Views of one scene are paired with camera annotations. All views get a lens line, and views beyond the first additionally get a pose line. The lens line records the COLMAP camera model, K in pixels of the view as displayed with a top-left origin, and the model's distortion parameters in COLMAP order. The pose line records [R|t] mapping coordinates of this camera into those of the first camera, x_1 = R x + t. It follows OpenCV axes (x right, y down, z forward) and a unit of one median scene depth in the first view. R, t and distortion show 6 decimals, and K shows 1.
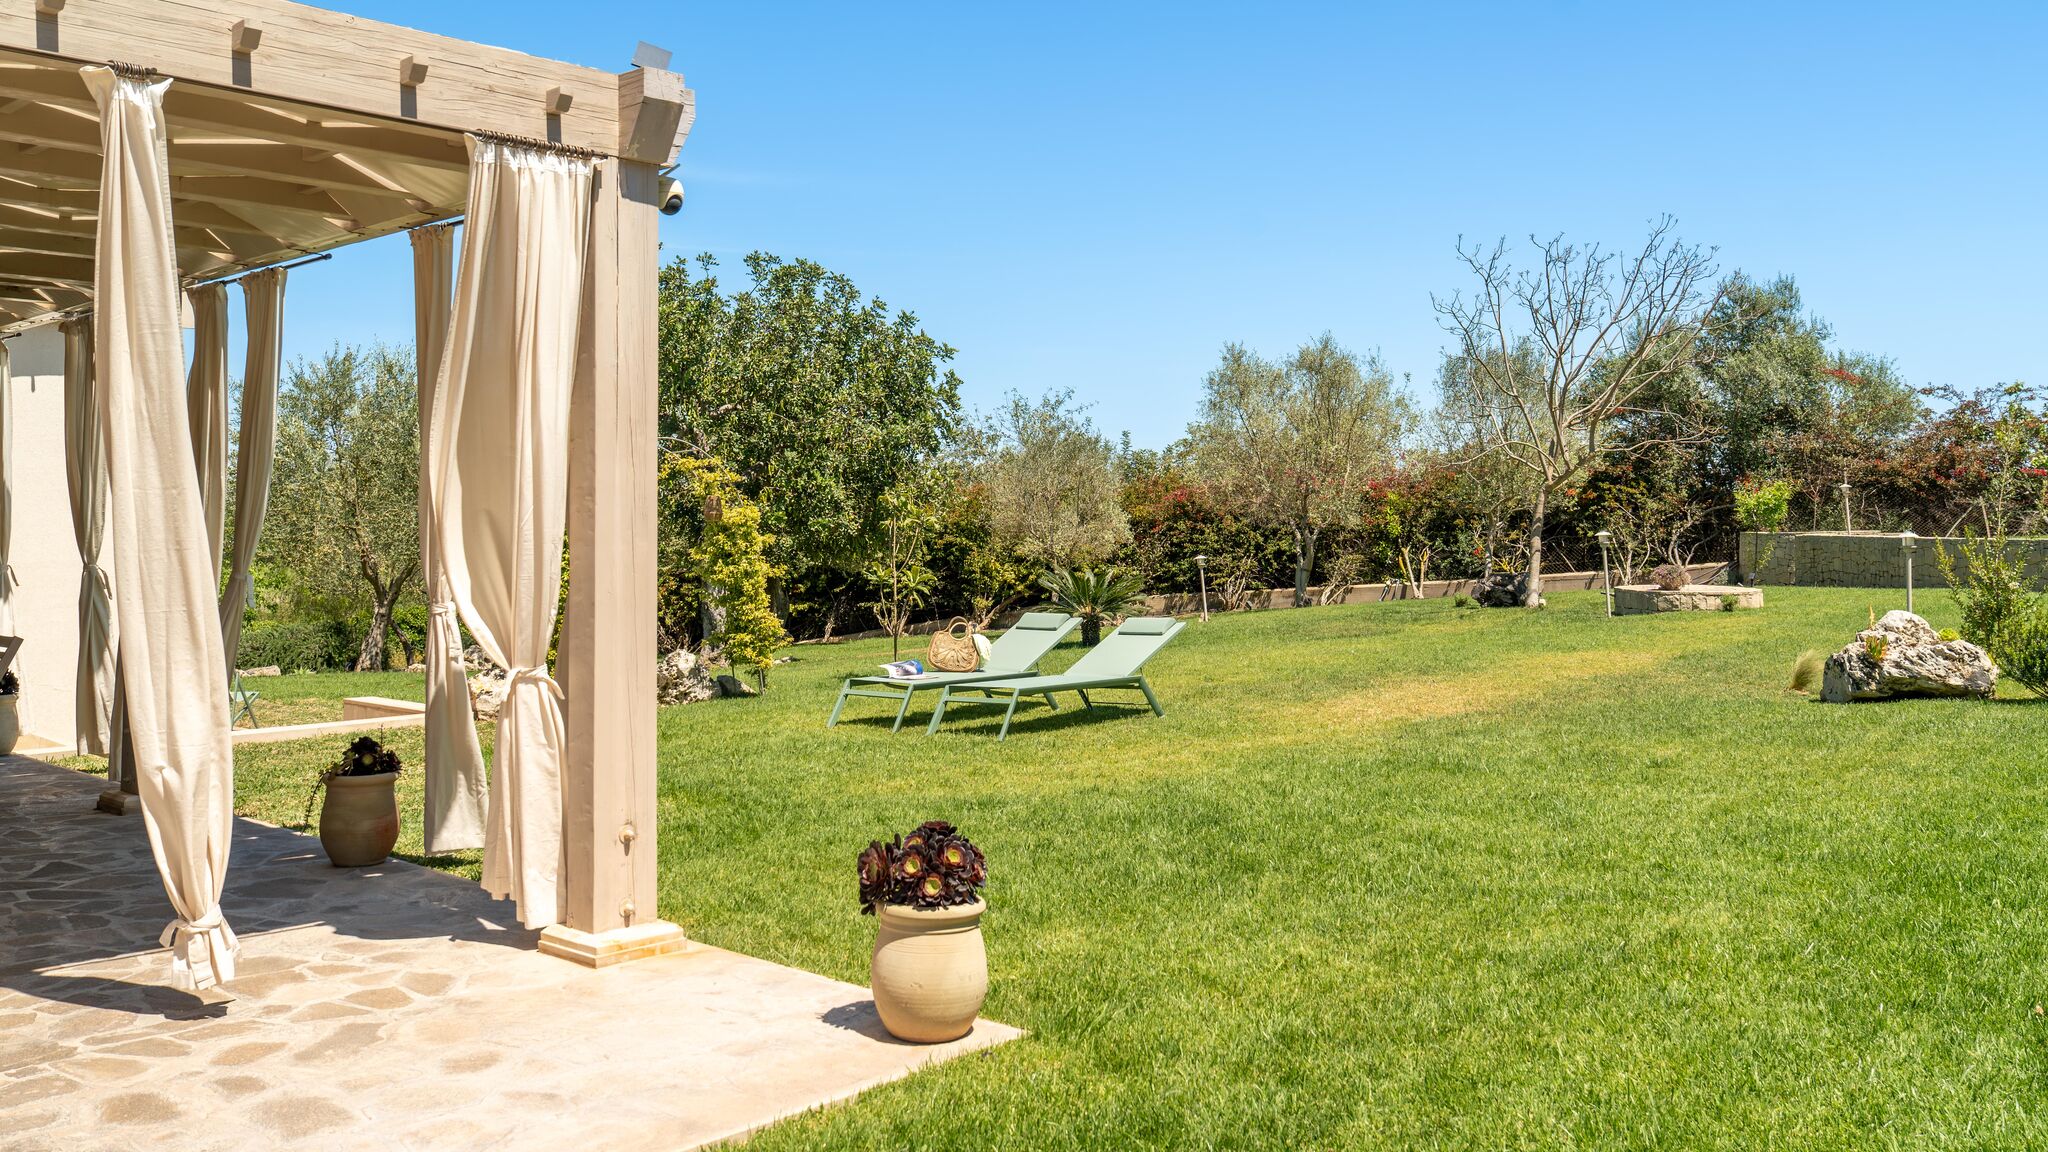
lens RADIAL K [[1624.8, 0, 1005.2], [0, 1624.8, 427.0], [0, 0, 1]] dist [0.005903, 0.000642]
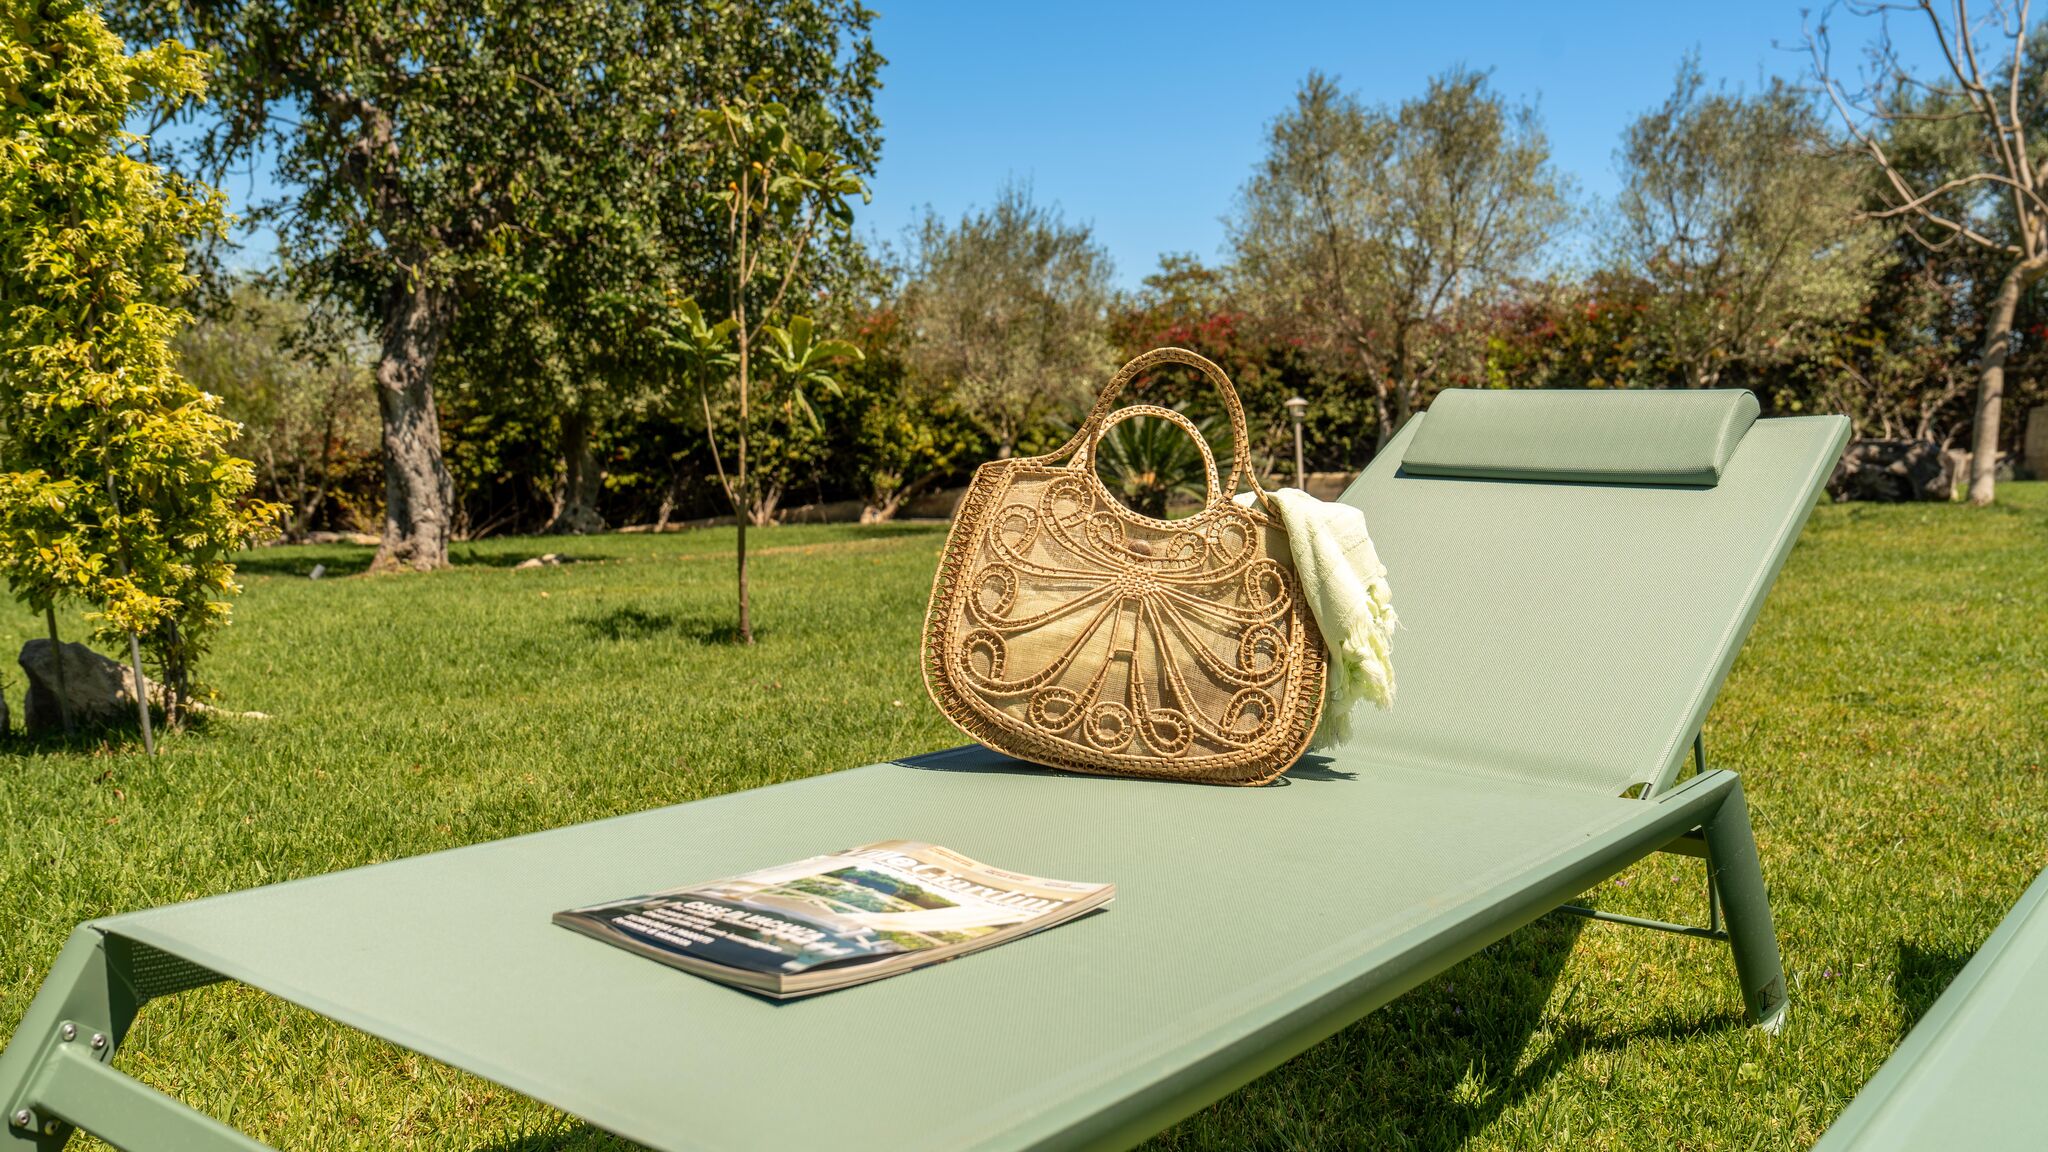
lens RADIAL K [[1722.7, 0, 1020.3], [0, 1722.7, 584.8], [0, 0, 1]] dist [0.001466, -0.022625]
pose [[0.996261, 0.028132, 0.081687, -0.029093], [-0.040650, 0.986938, 0.155885, 0.064306], [-0.076235, -0.158623, 0.984392, 0.485531]]
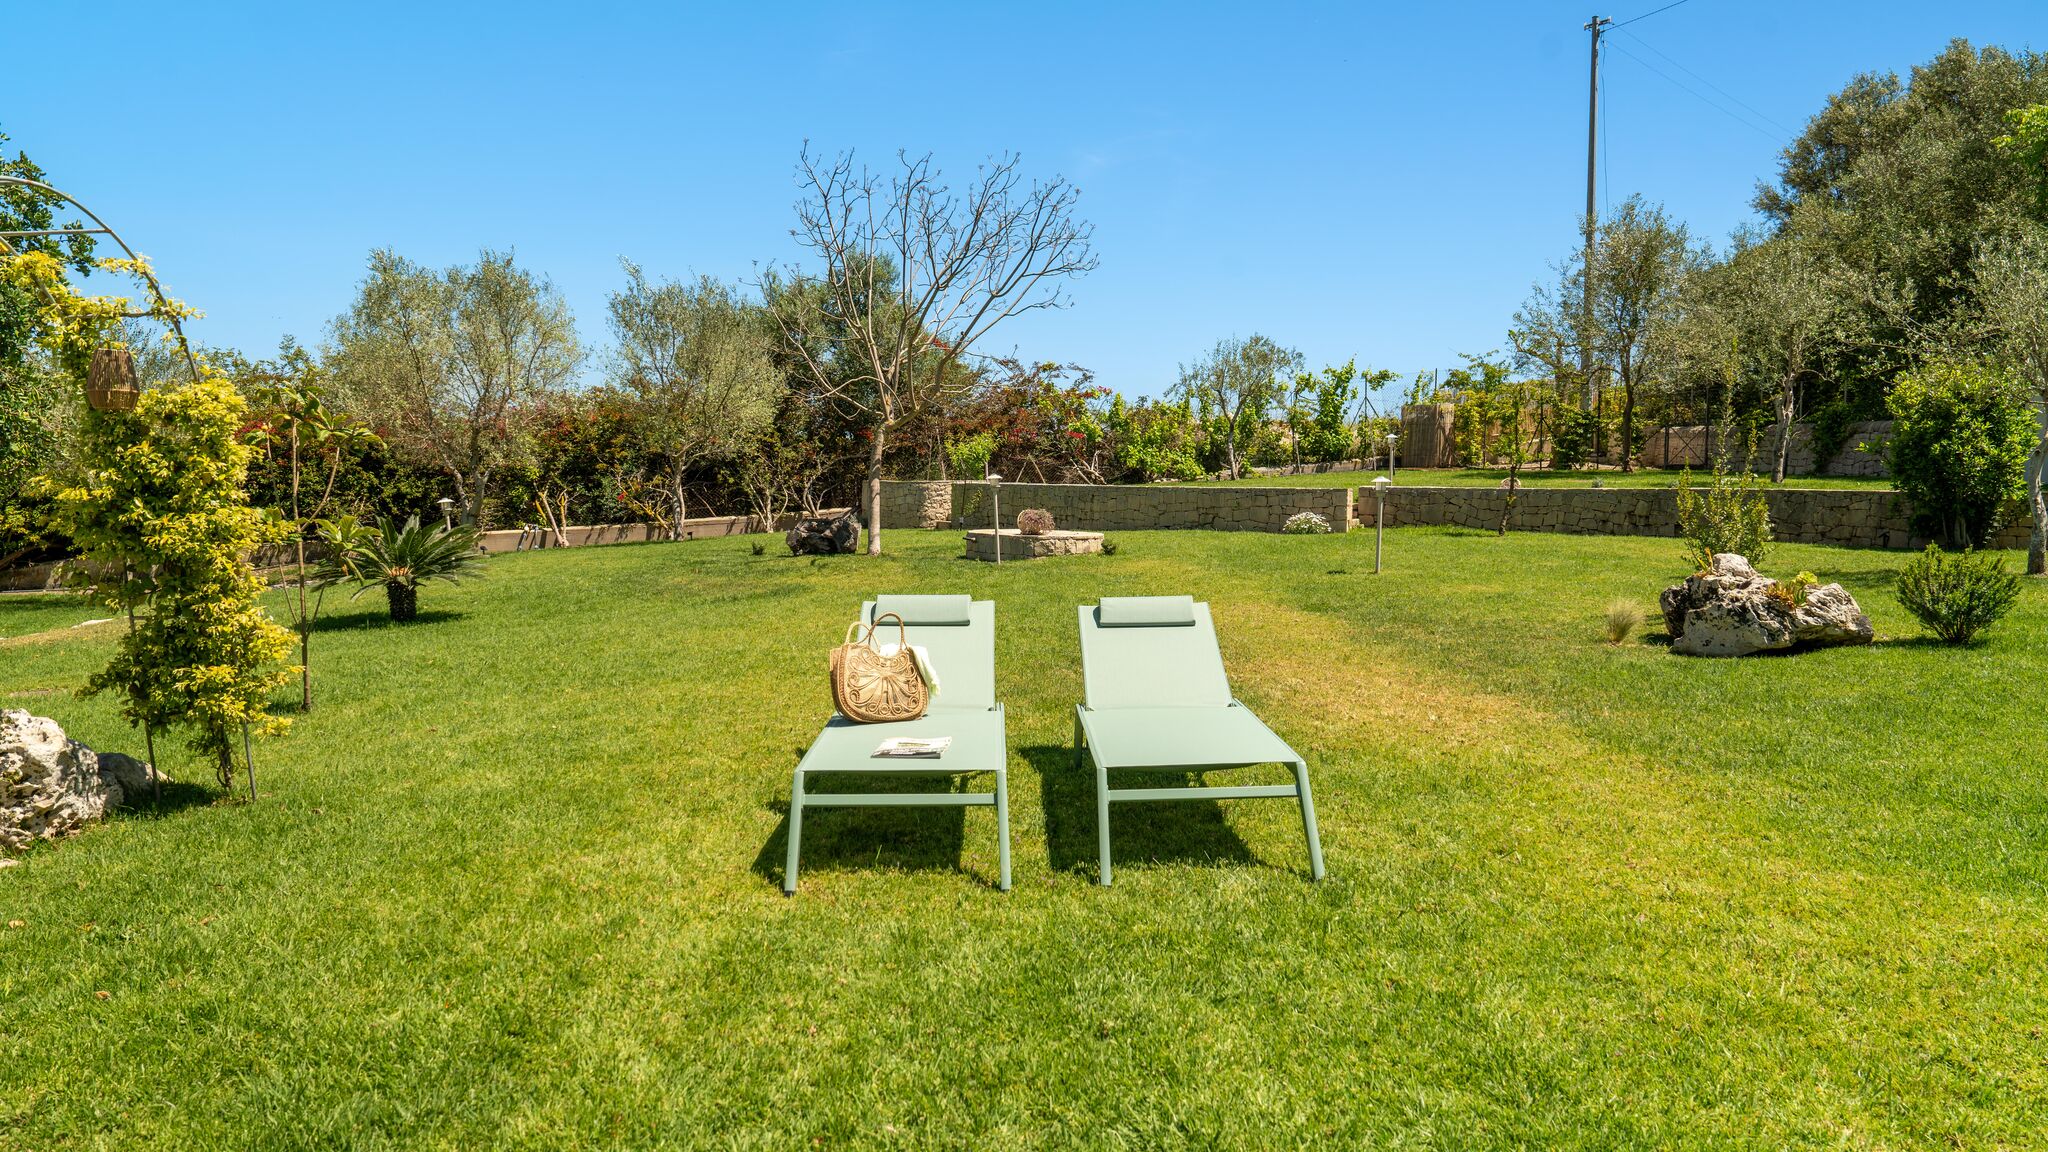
lens RADIAL K [[1344.0, 0, 1032.1], [0, 1344.0, 576.2], [0, 0, 1]] dist [-0.020790, -0.000539]
pose [[0.721288, -0.033698, 0.691815, -0.162017], [-0.059412, 0.992124, 0.110269, 0.031565], [-0.690082, -0.120638, 0.713605, 0.376630]]
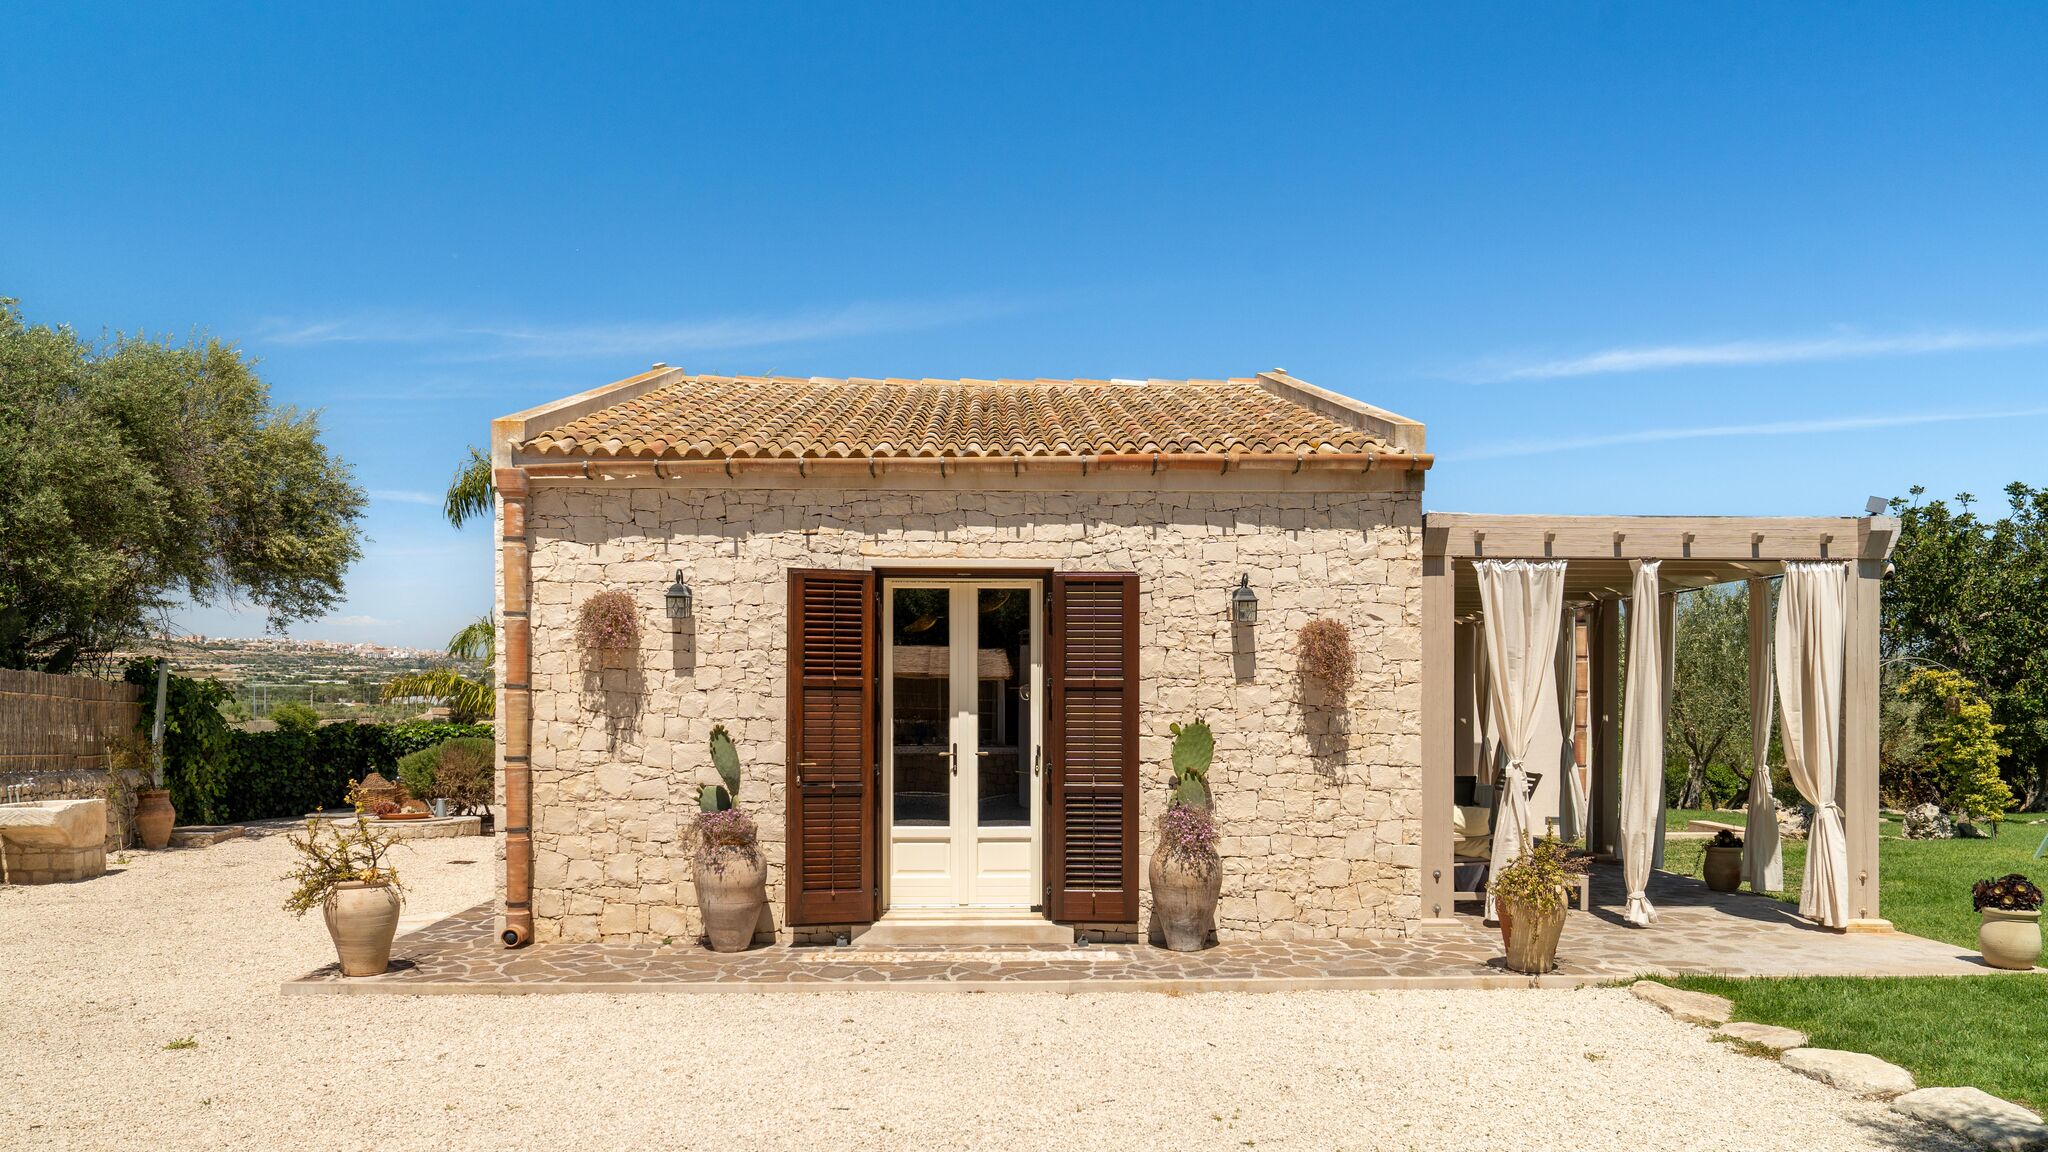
lens RADIAL K [[1344.0, 0, 1050.2], [0, 1344.0, 719.3], [0, 0, 1]] dist [-0.020790, -0.000539]
pose [[0.694639, 0.016462, -0.719170, 0.071160], [0.040160, 0.997291, 0.061619, -0.027052], [0.718236, -0.071685, 0.692097, -0.243859]]
